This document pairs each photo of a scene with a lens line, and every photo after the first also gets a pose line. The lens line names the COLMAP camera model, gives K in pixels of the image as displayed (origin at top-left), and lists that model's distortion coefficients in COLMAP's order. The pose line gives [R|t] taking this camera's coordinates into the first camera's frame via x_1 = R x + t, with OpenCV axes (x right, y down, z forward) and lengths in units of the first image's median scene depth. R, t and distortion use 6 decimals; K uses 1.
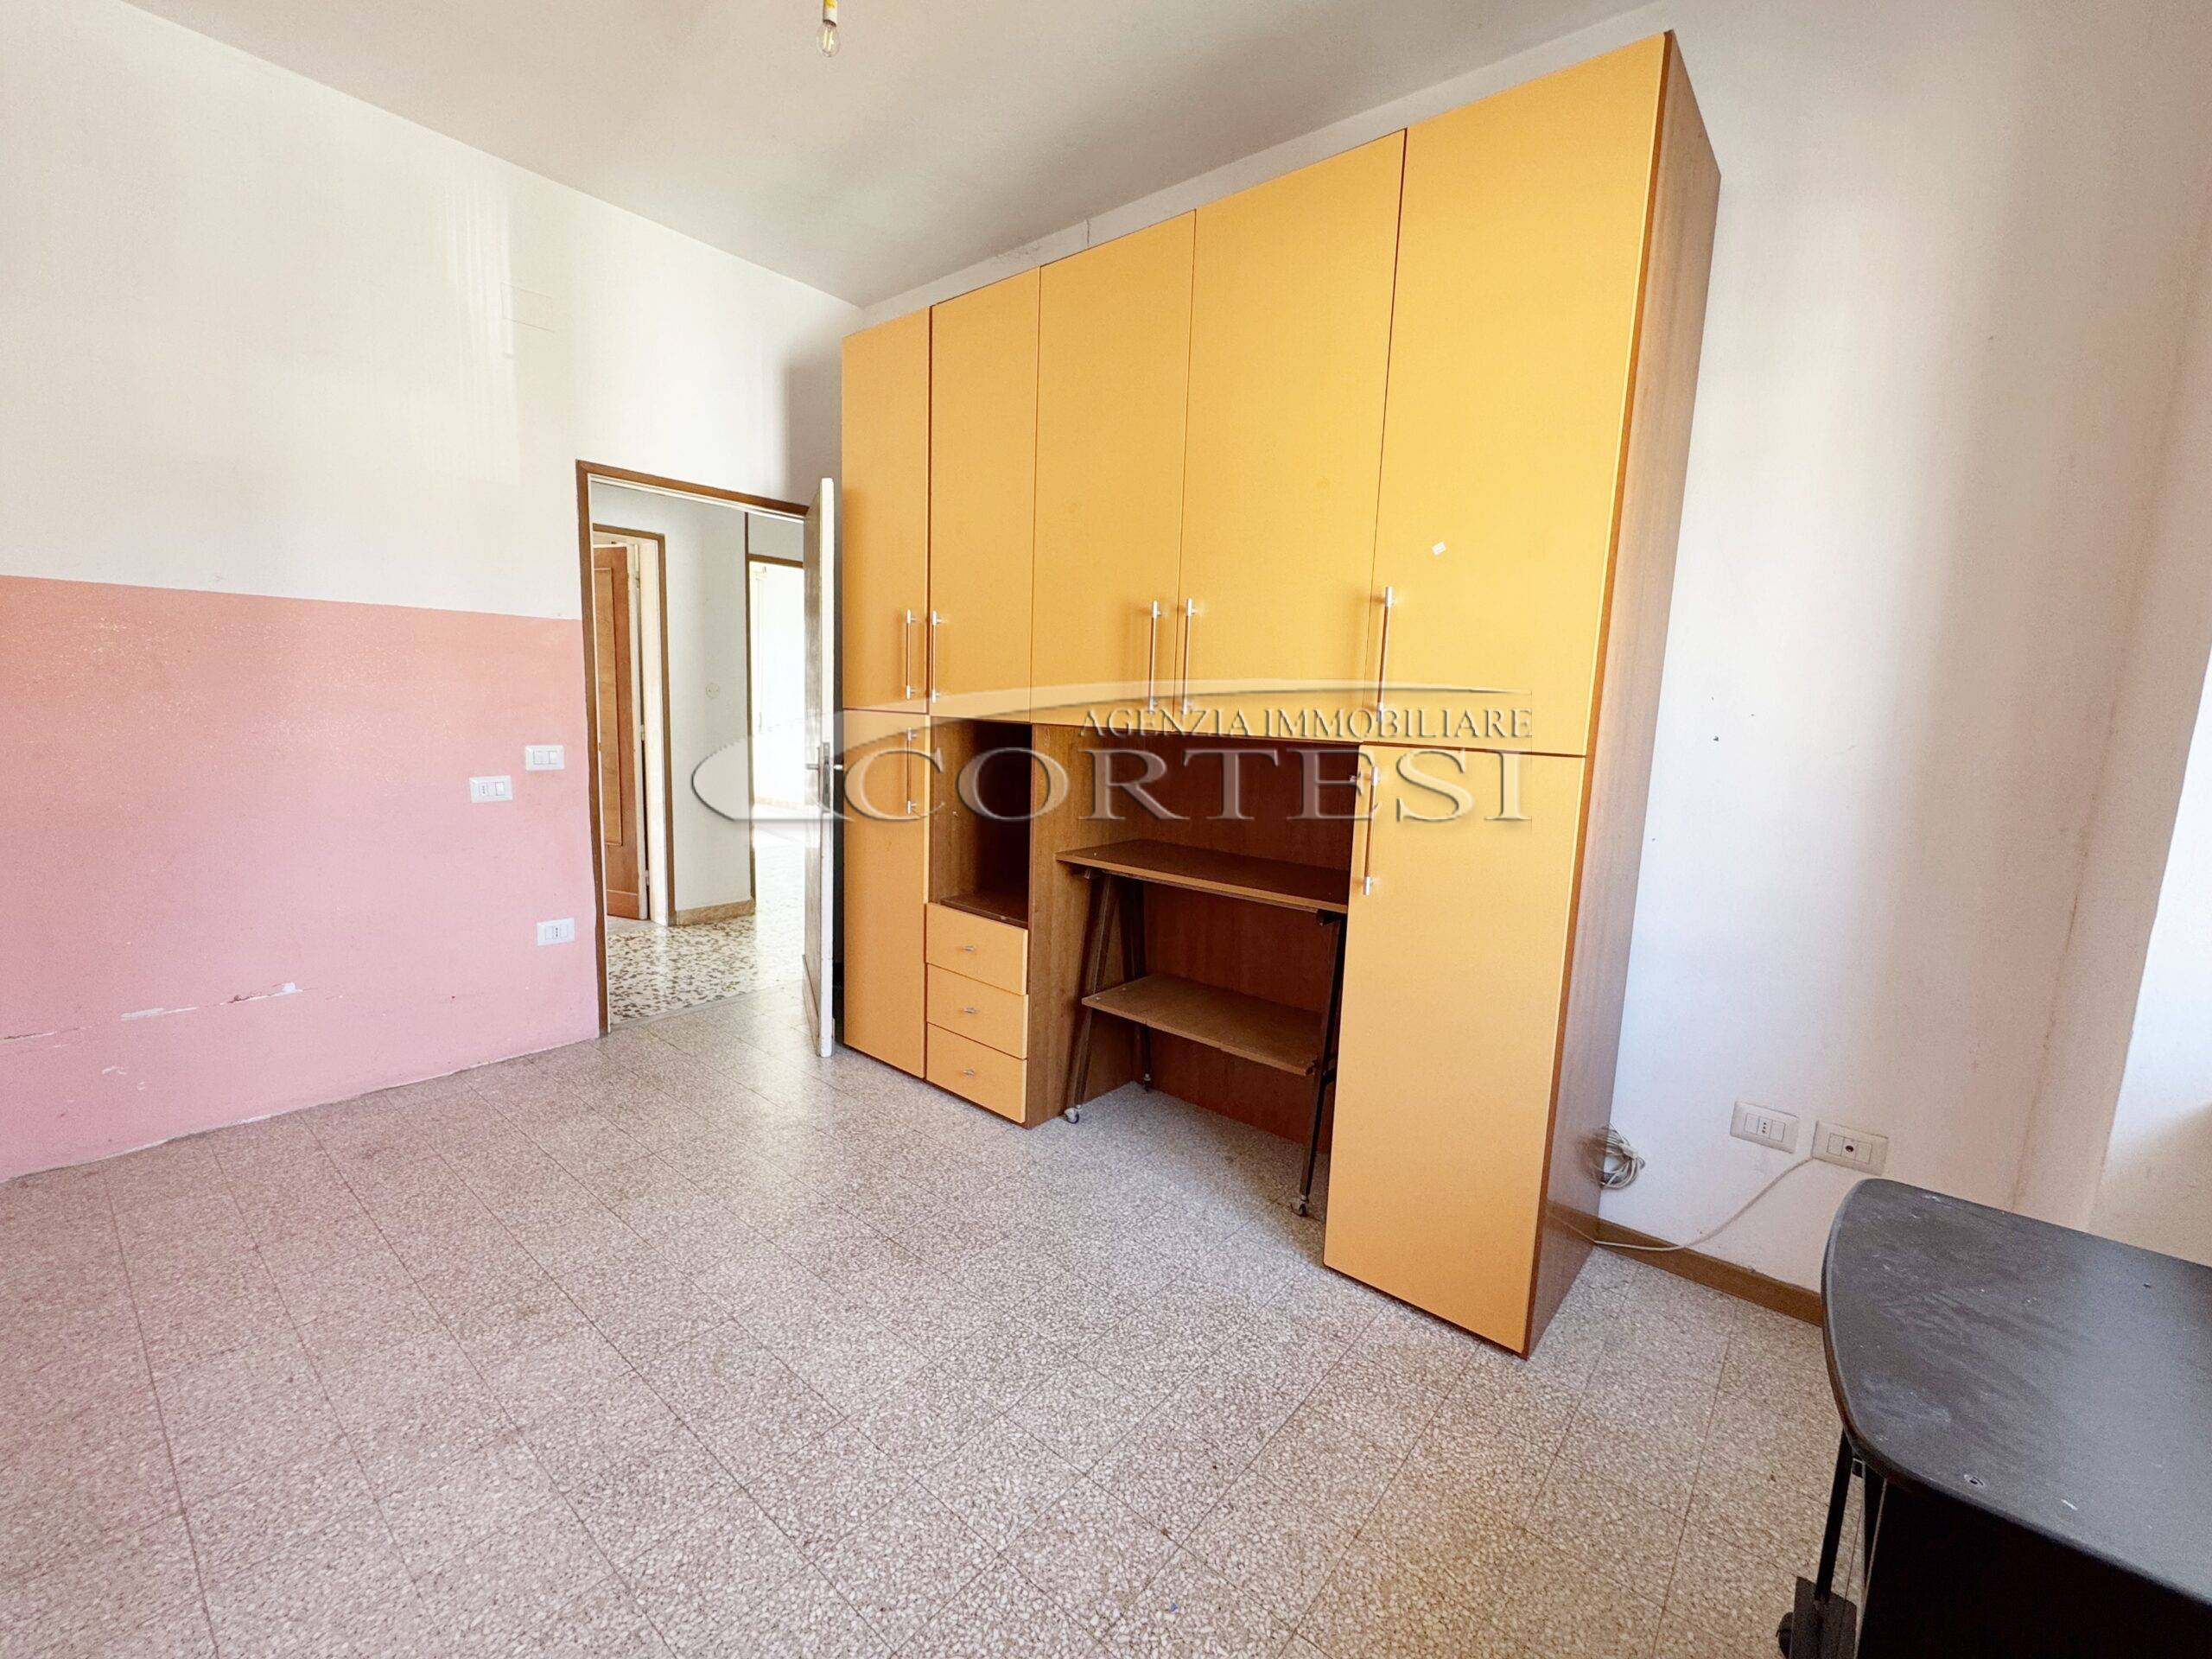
lens RADIAL K [[934.3, 0, 1100.4], [0, 934.3, 827.6], [0, 0, 1]] dist [-0.002775, 0.000039]
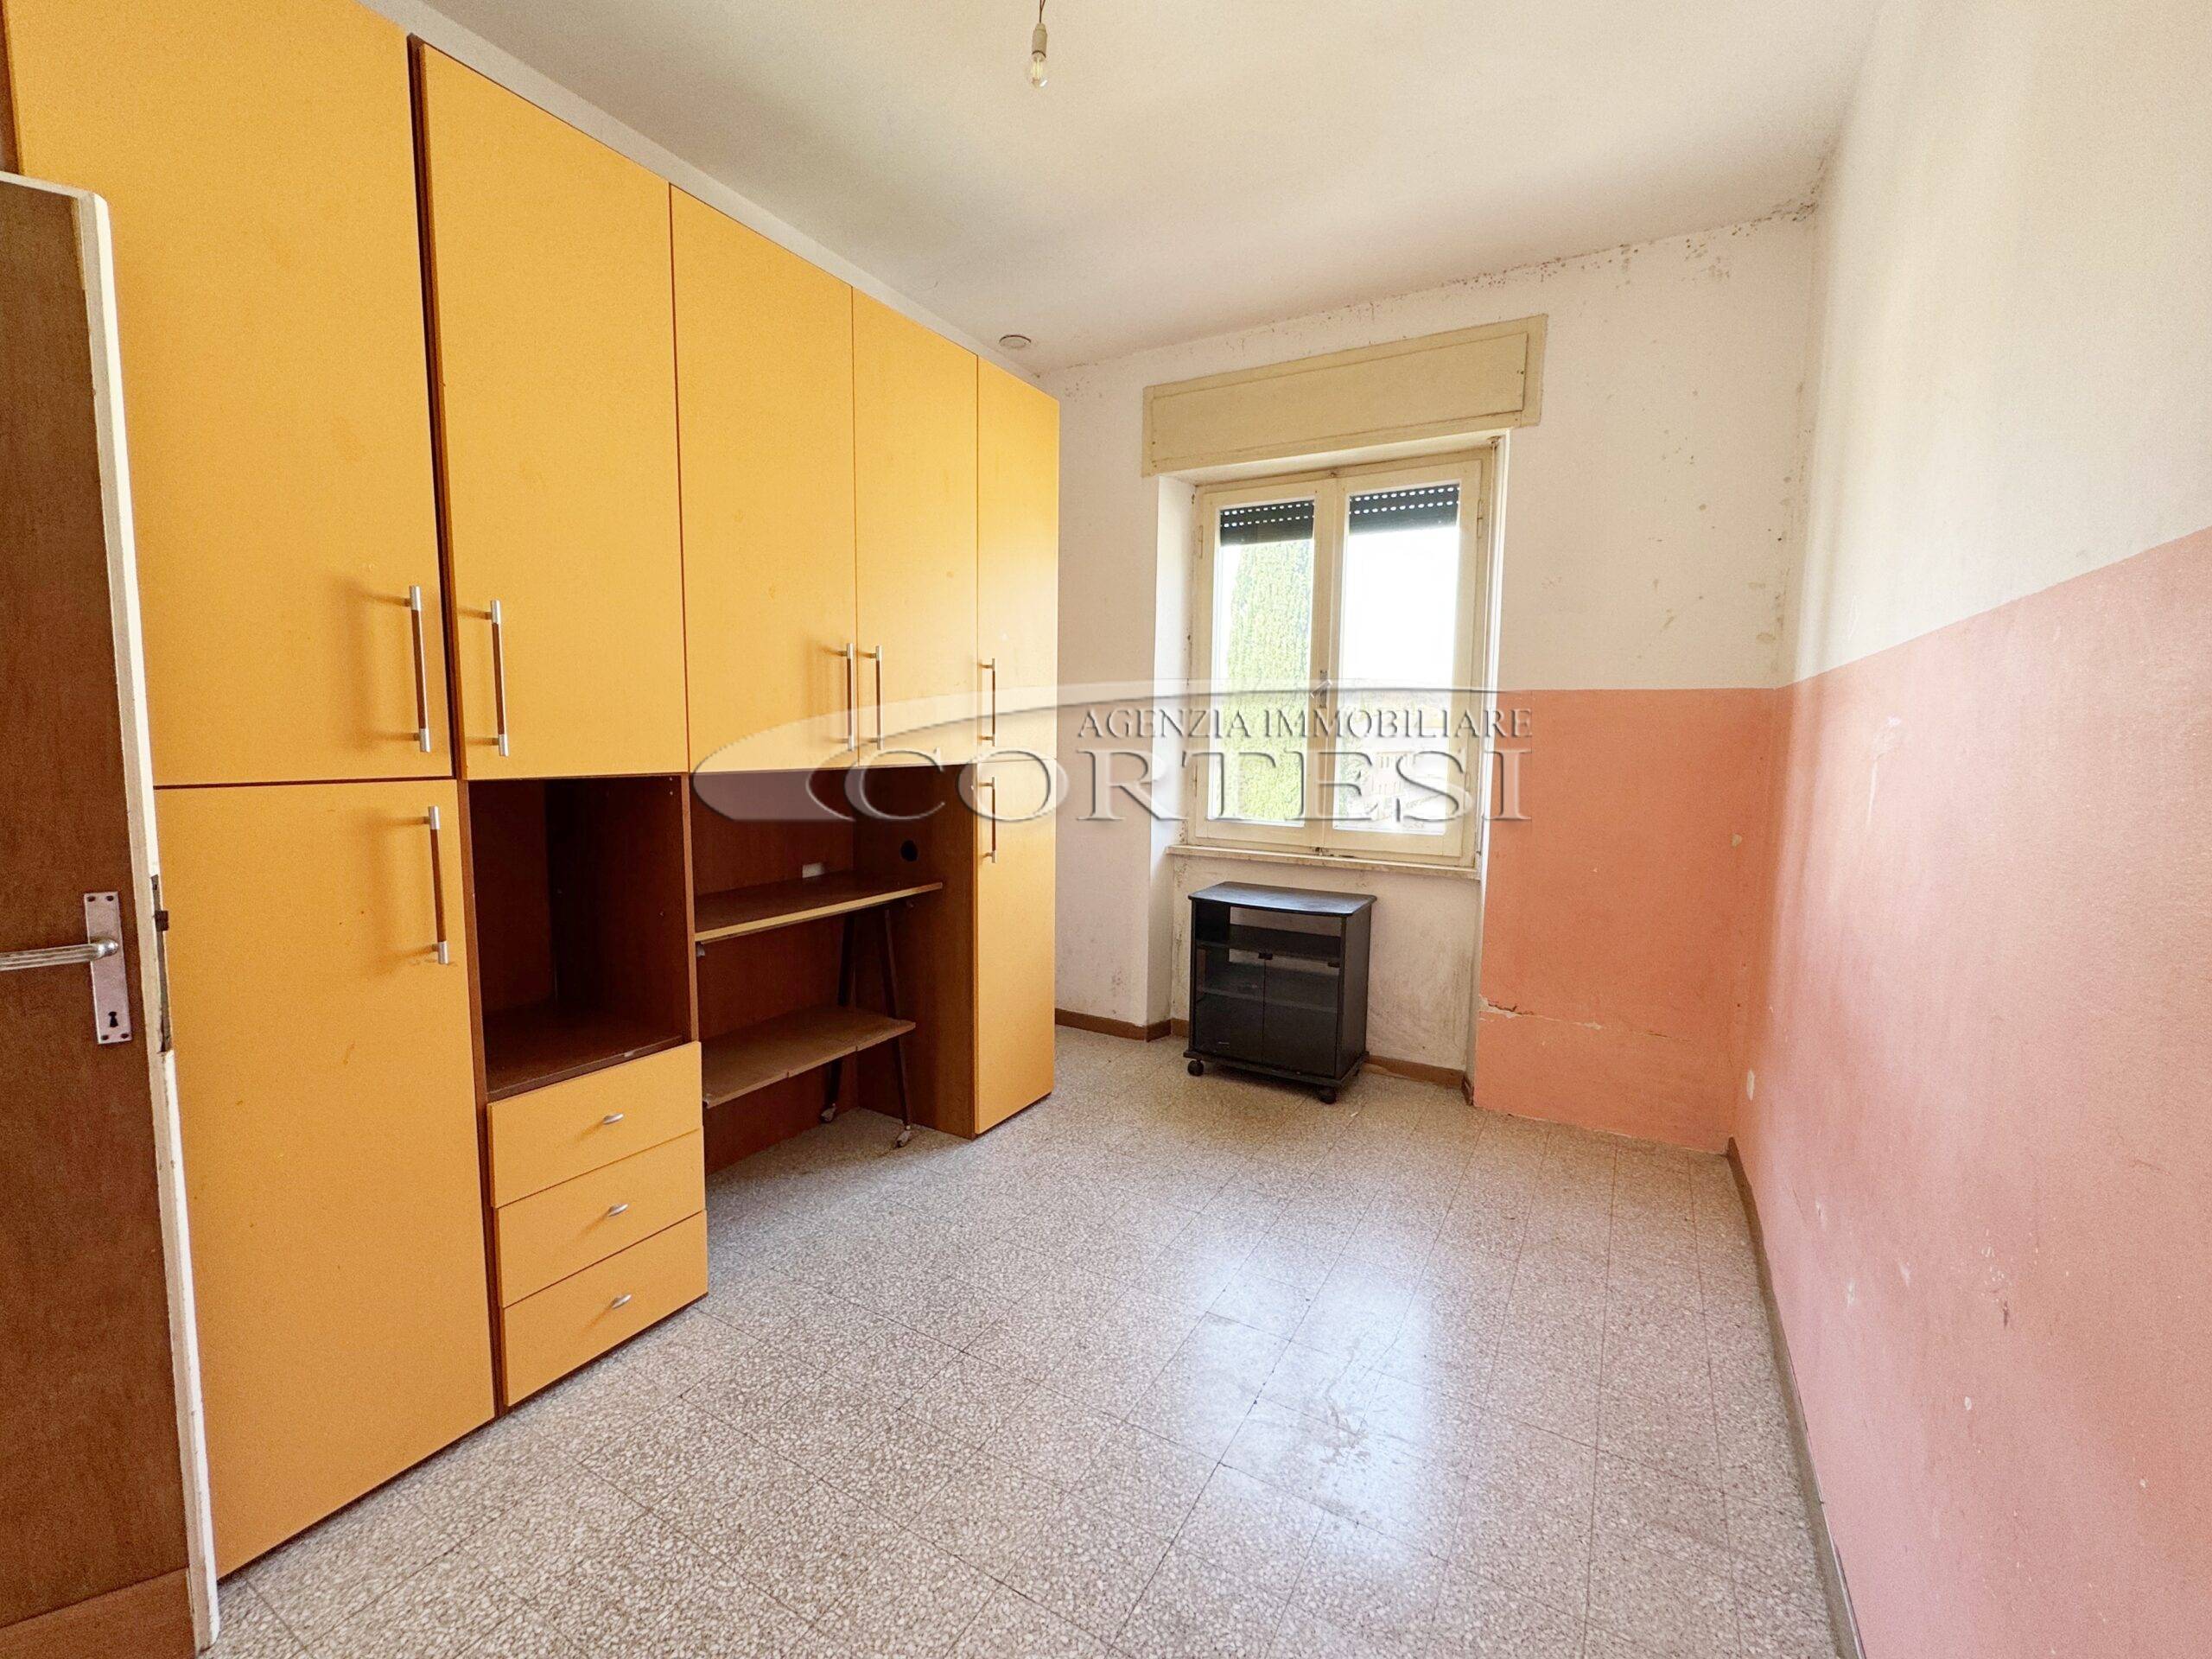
lens RADIAL K [[912.3, 0, 1127.1], [0, 912.3, 822.8], [0, 0, 1]] dist [0.000236, -0.000005]
pose [[-0.186913, -0.136586, 0.972835, -0.934770], [0.116508, 0.980216, 0.160007, -0.160017], [-0.975443, 0.143250, -0.167302, 0.828226]]
